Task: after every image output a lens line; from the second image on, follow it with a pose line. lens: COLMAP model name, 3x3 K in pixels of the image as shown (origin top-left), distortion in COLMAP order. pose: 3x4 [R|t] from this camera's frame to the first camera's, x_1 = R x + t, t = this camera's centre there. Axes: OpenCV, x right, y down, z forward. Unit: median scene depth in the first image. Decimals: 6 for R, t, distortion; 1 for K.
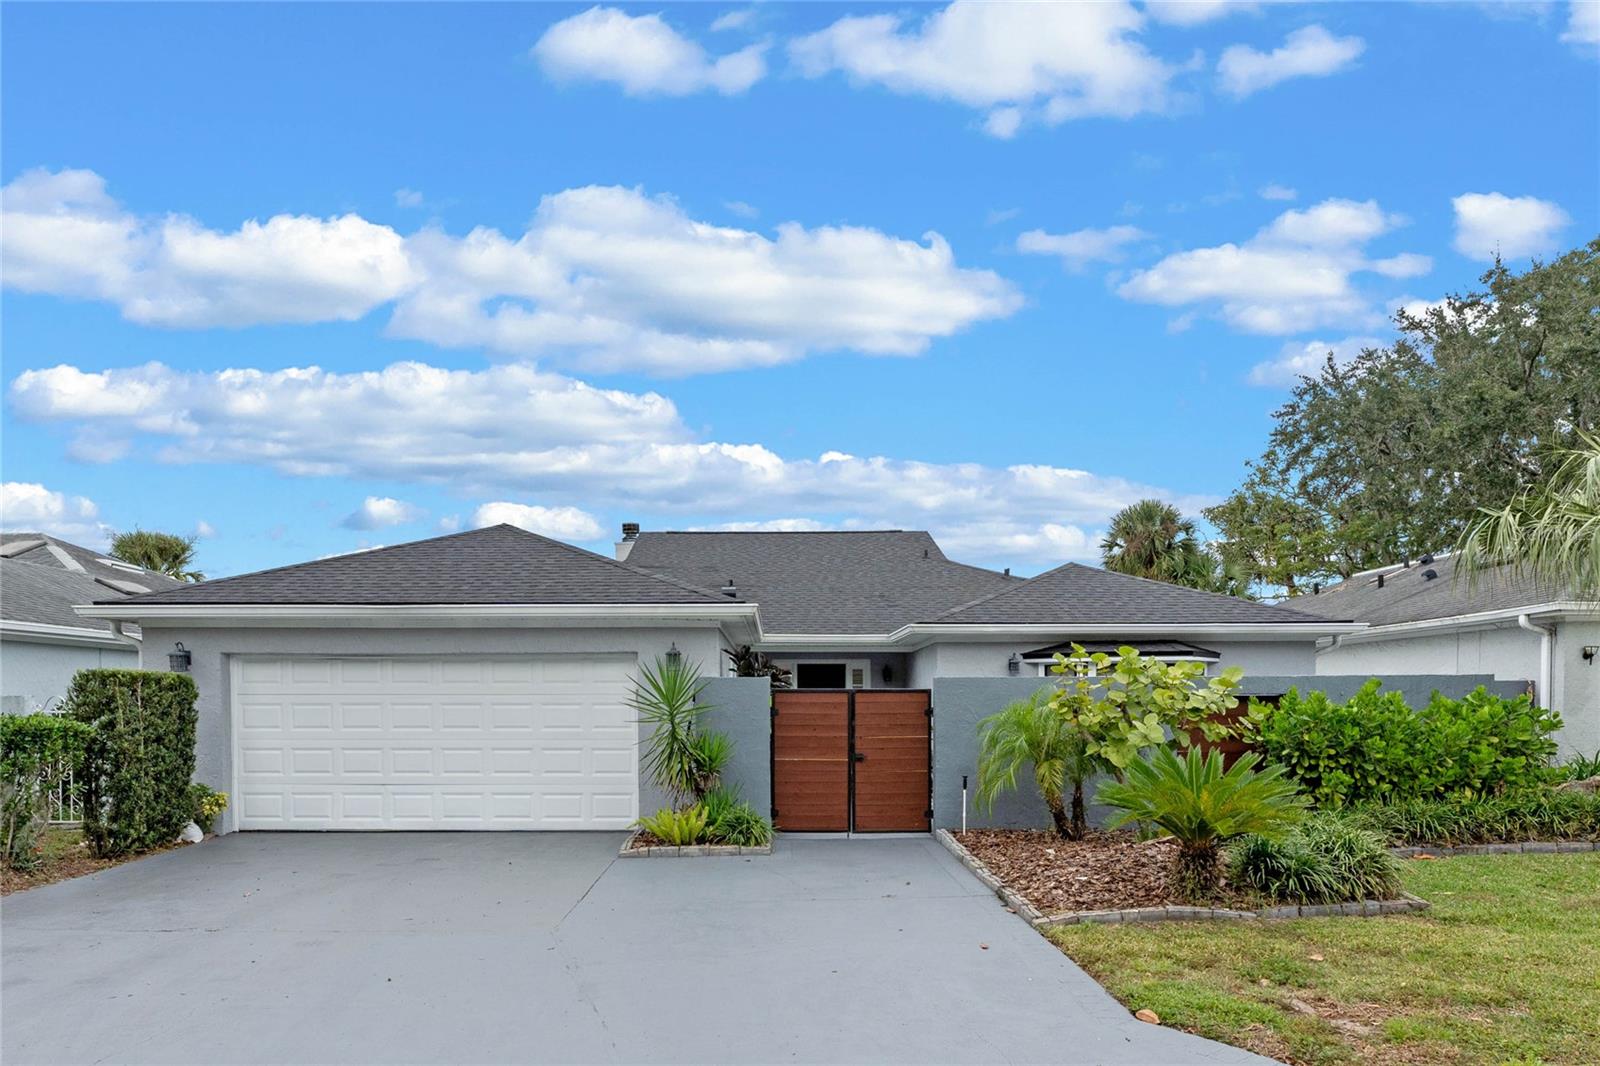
lens RADIAL K [[643.6, 0, 799.2], [0, 643.6, 533.2], [0, 0, 1]] dist [-0.000529, 0.000227]
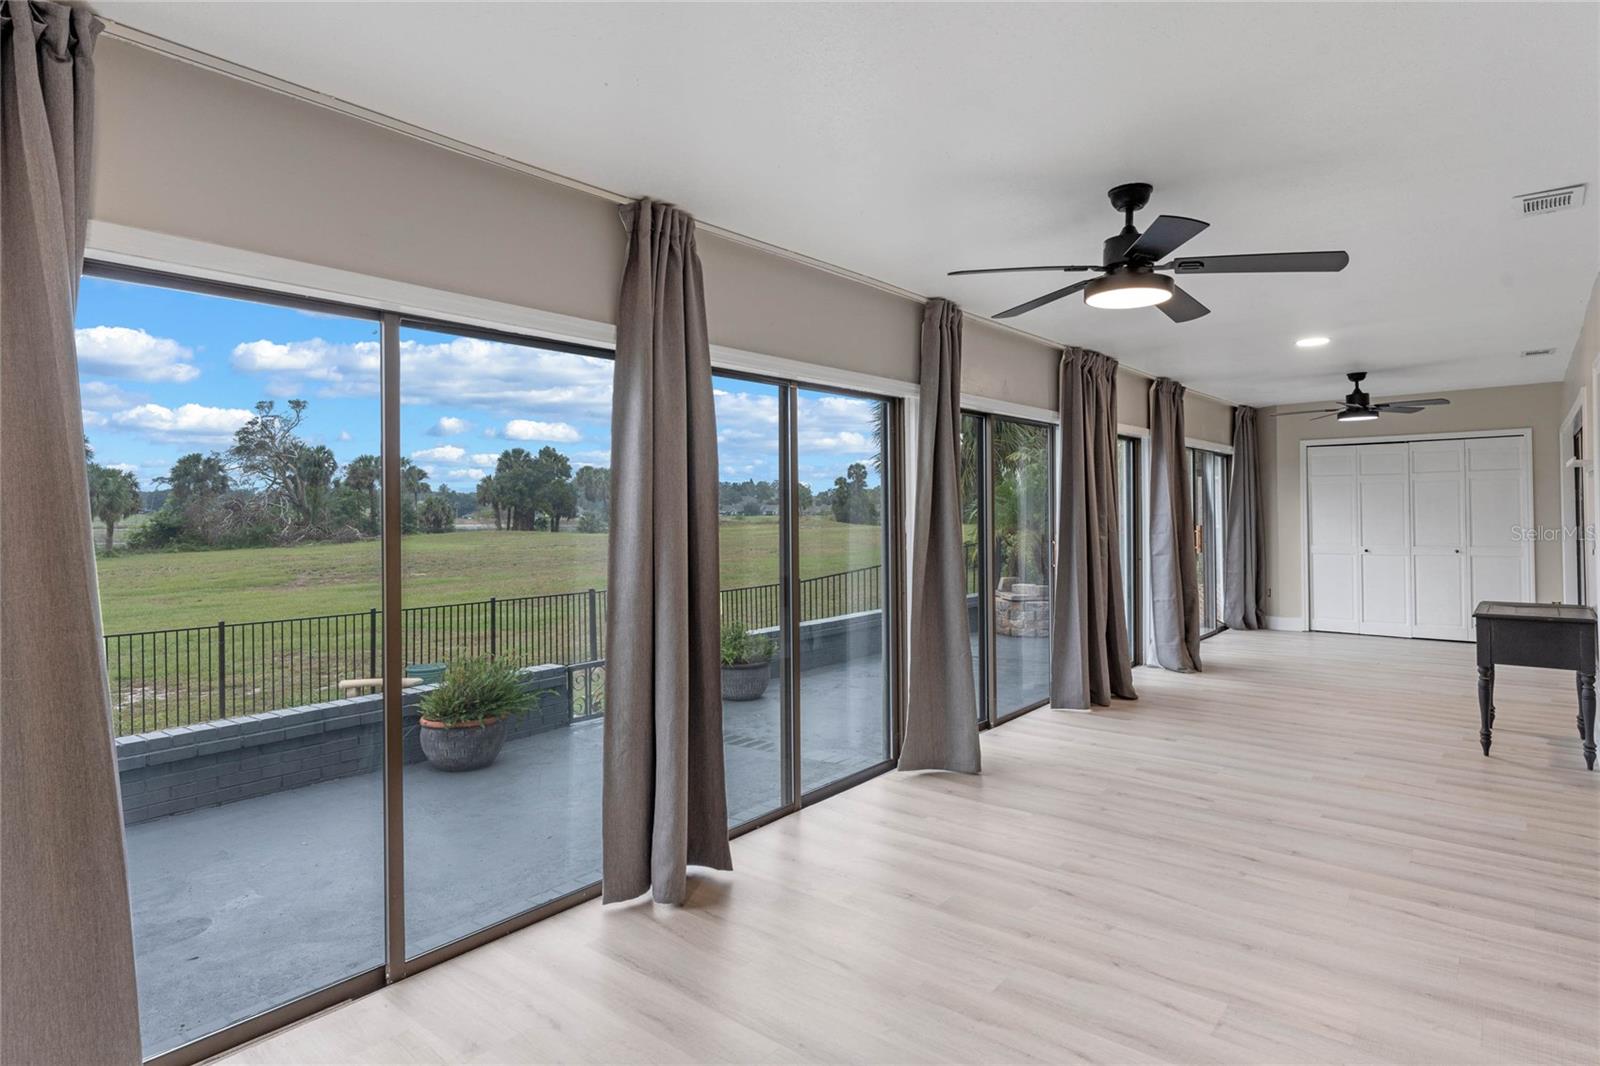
lens RADIAL K [[891.1, 0, 801.5], [0, 891.1, 531.9], [0, 0, 1]] dist [0.001125, 0.000014]
pose [[0.999783, -0.005830, 0.020014, 0.233370], [0.005737, 0.999973, 0.004697, 0.244187], [-0.020041, -0.004581, 0.999789, -1.389926]]
